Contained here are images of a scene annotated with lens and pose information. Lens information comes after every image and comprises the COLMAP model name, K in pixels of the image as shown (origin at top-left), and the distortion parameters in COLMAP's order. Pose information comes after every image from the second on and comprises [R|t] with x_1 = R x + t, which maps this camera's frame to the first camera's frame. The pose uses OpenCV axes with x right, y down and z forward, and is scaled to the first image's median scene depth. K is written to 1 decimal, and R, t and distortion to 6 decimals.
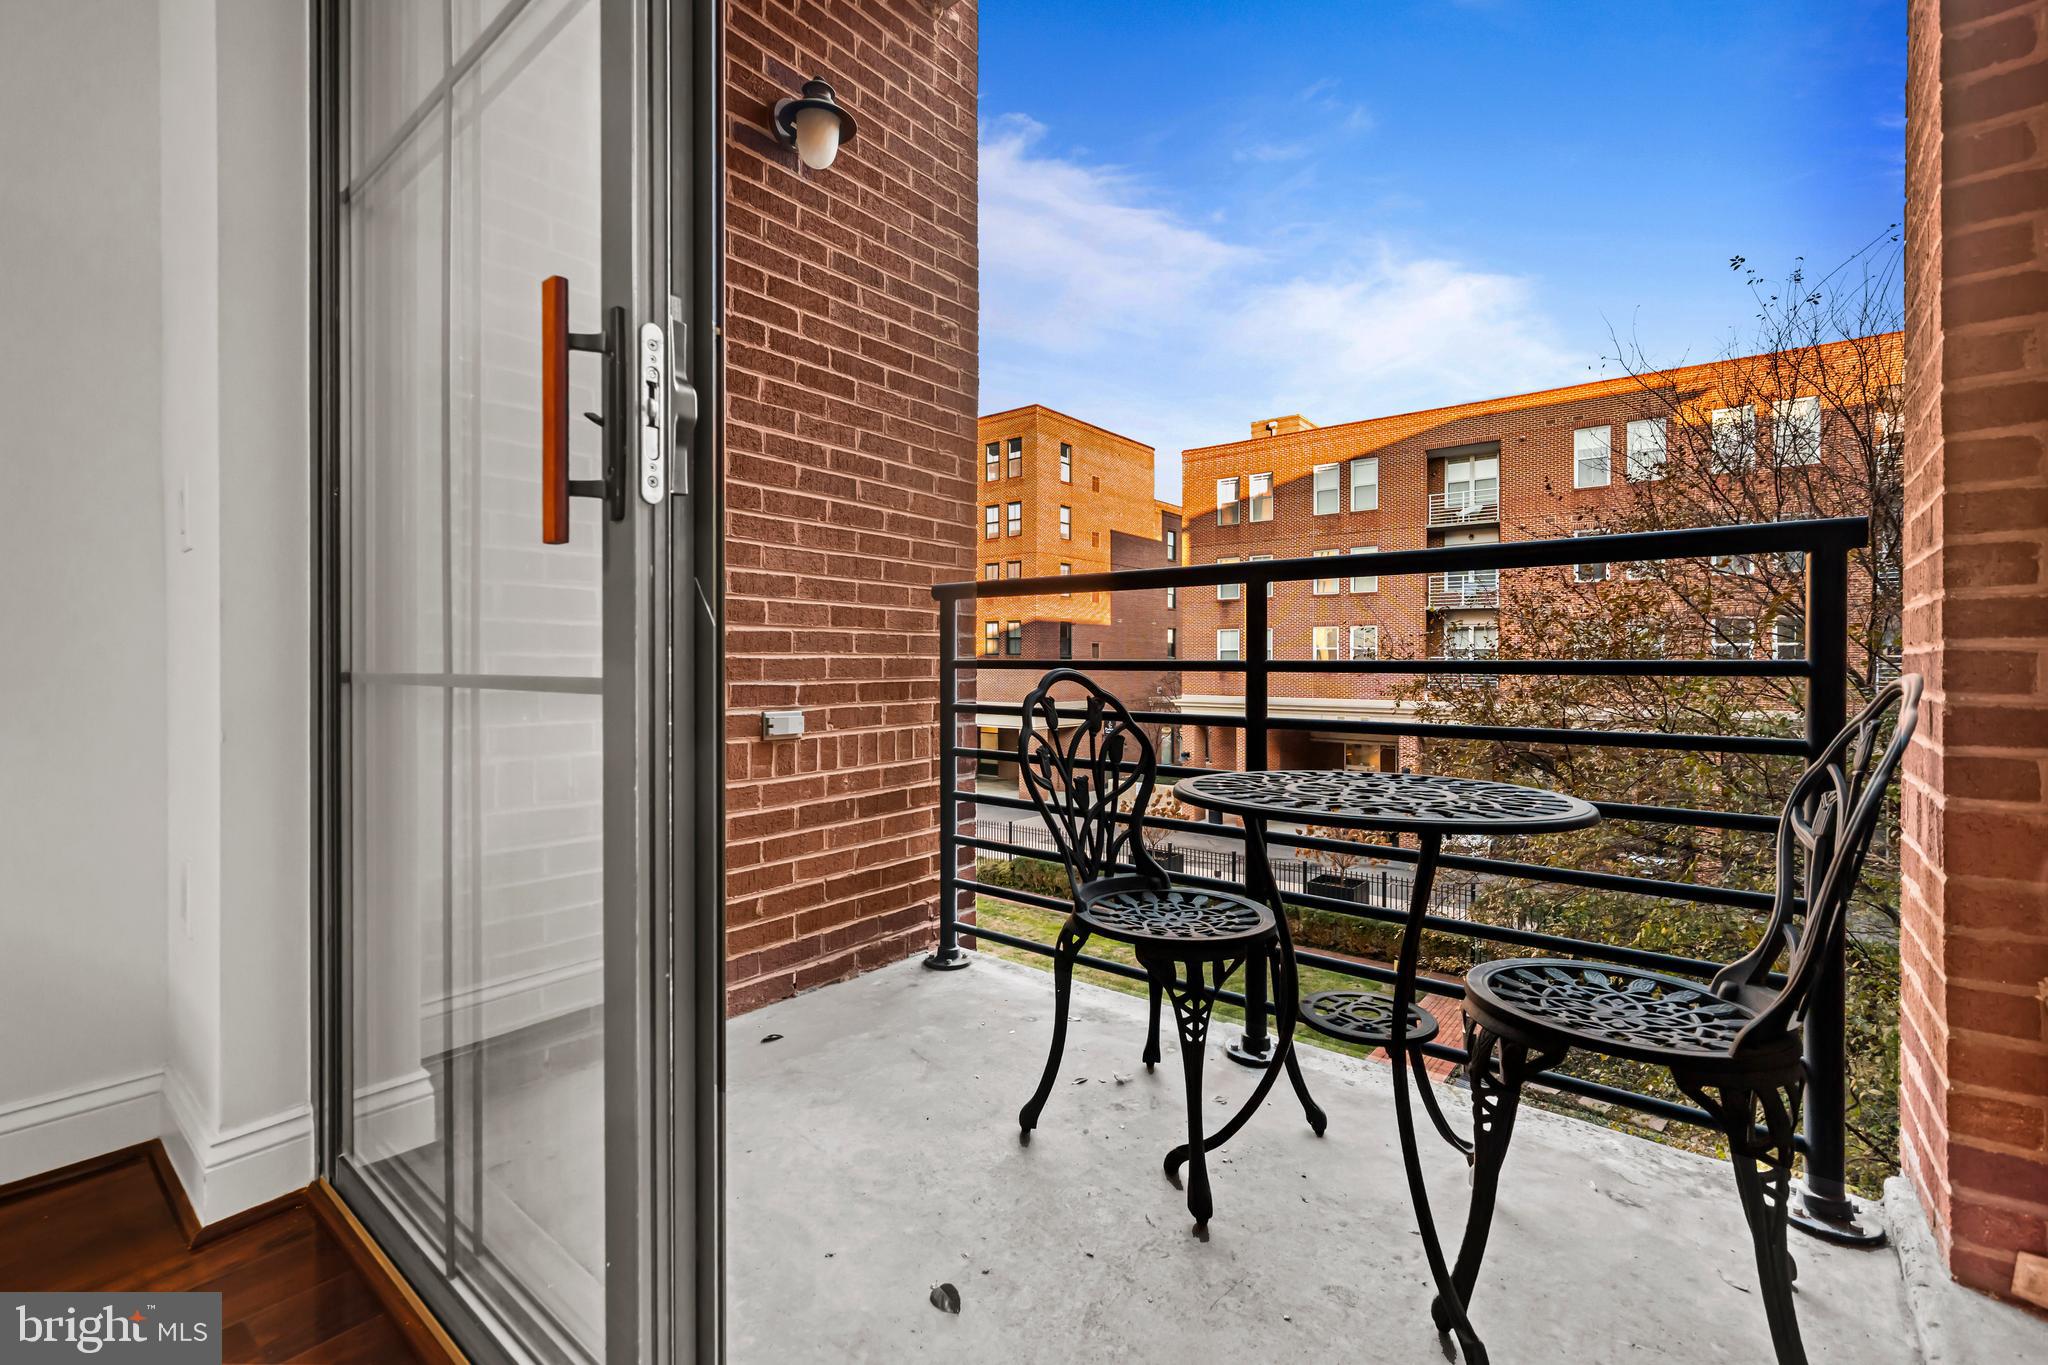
lens RADIAL K [[884.6, 0, 1028.7], [0, 884.6, 661.0], [0, 0, 1]] dist [-0.000077, -0.000029]
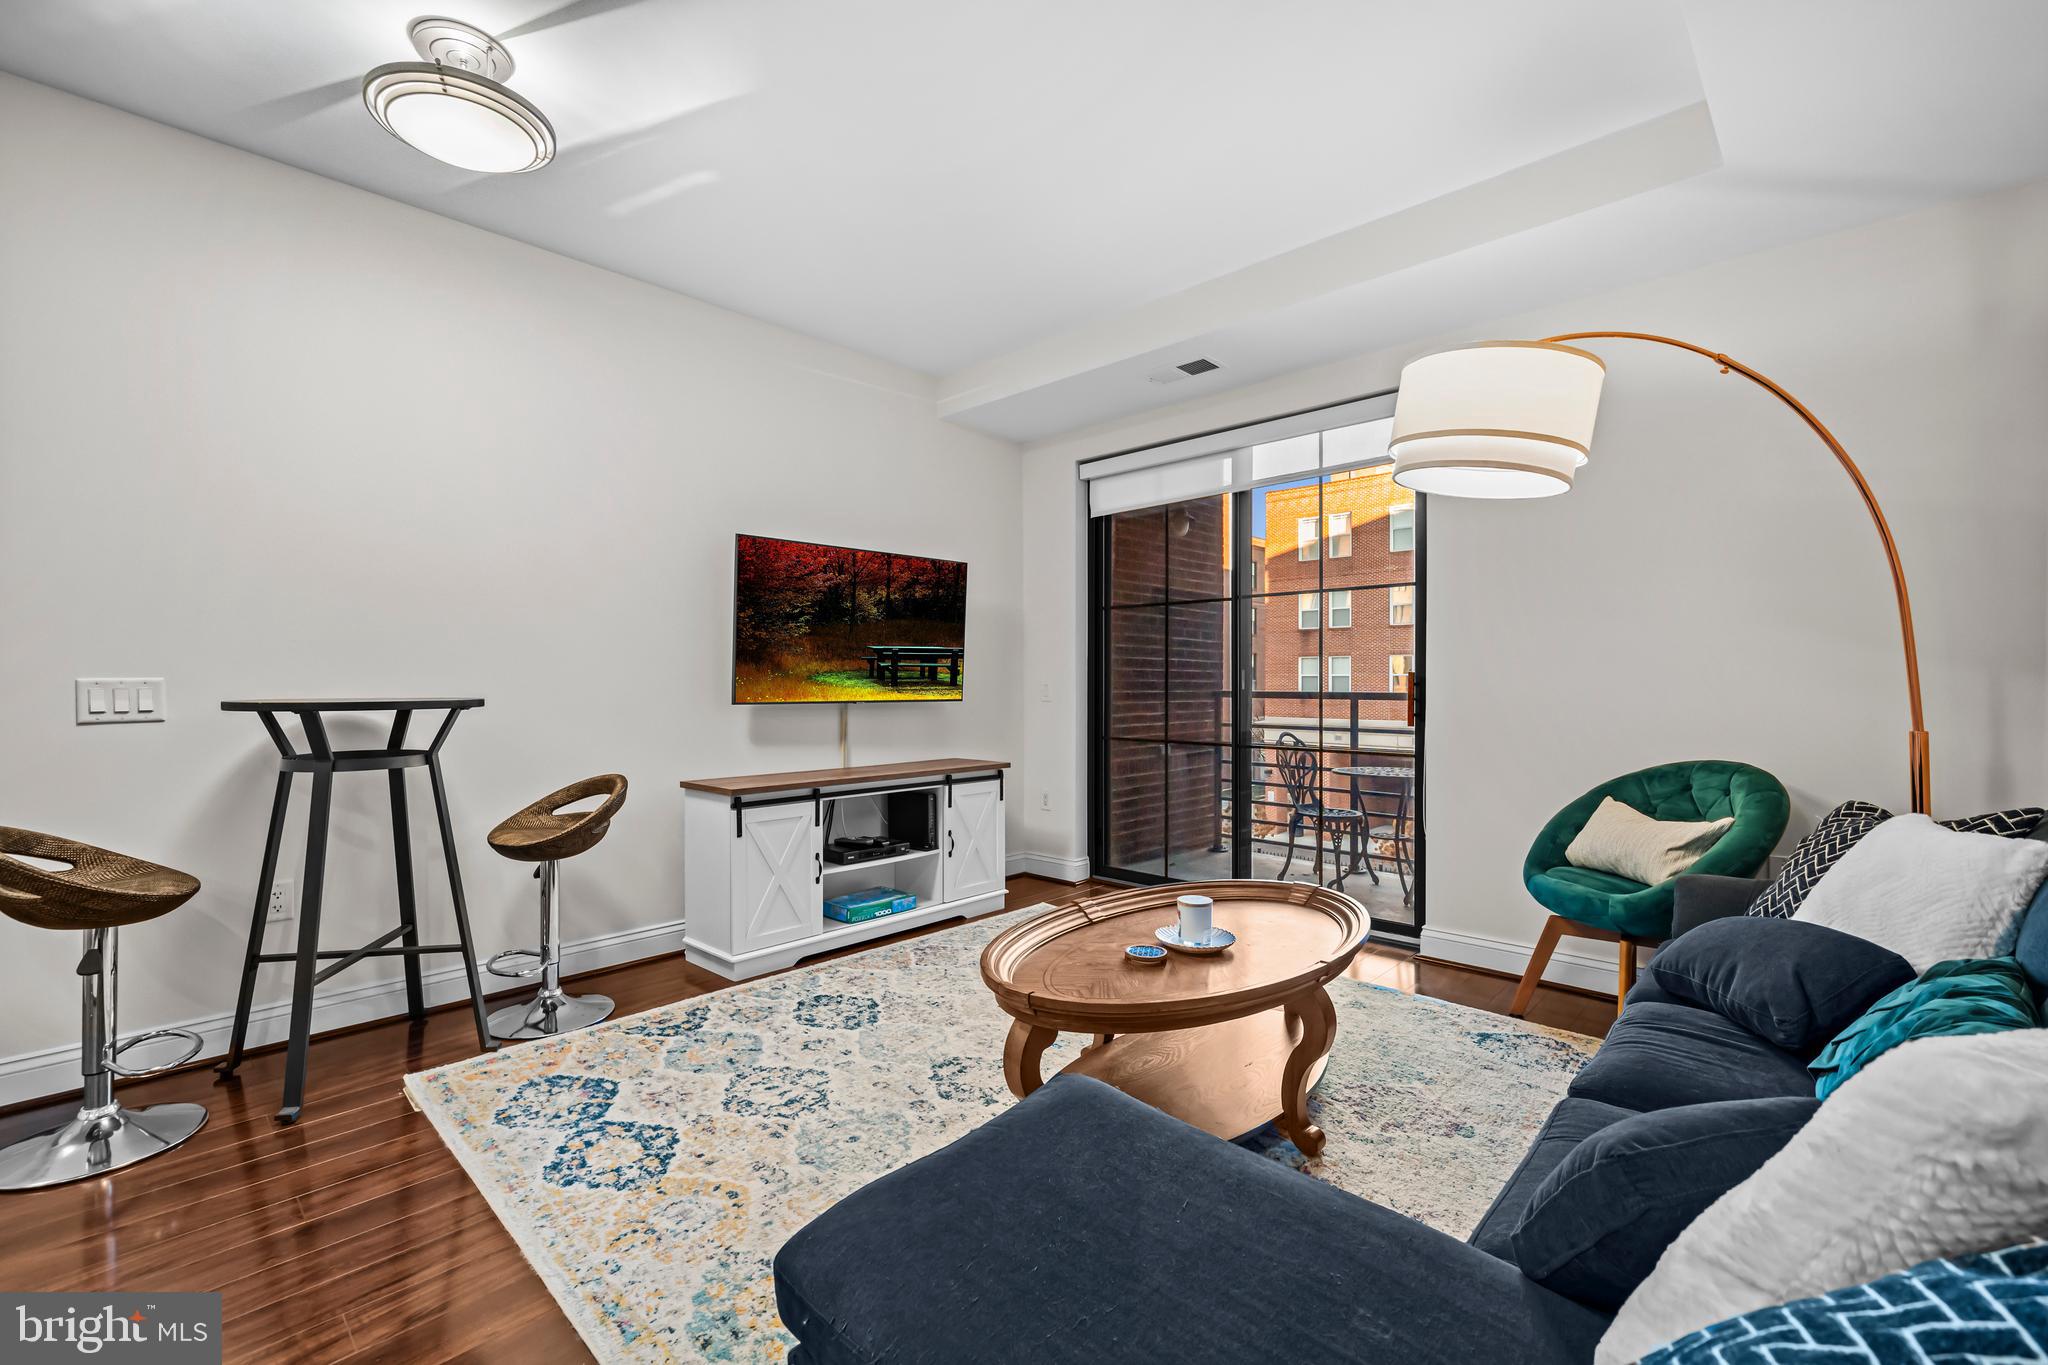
lens RADIAL K [[894.7, 0, 1018.8], [0, 894.7, 686.1], [0, 0, 1]] dist [-0.001452, -0.000165]
pose [[0.996432, 0.004746, -0.084265, -0.472488], [-0.004428, 0.999982, 0.003959, -0.121913], [0.084282, -0.003572, 0.996436, -1.597072]]
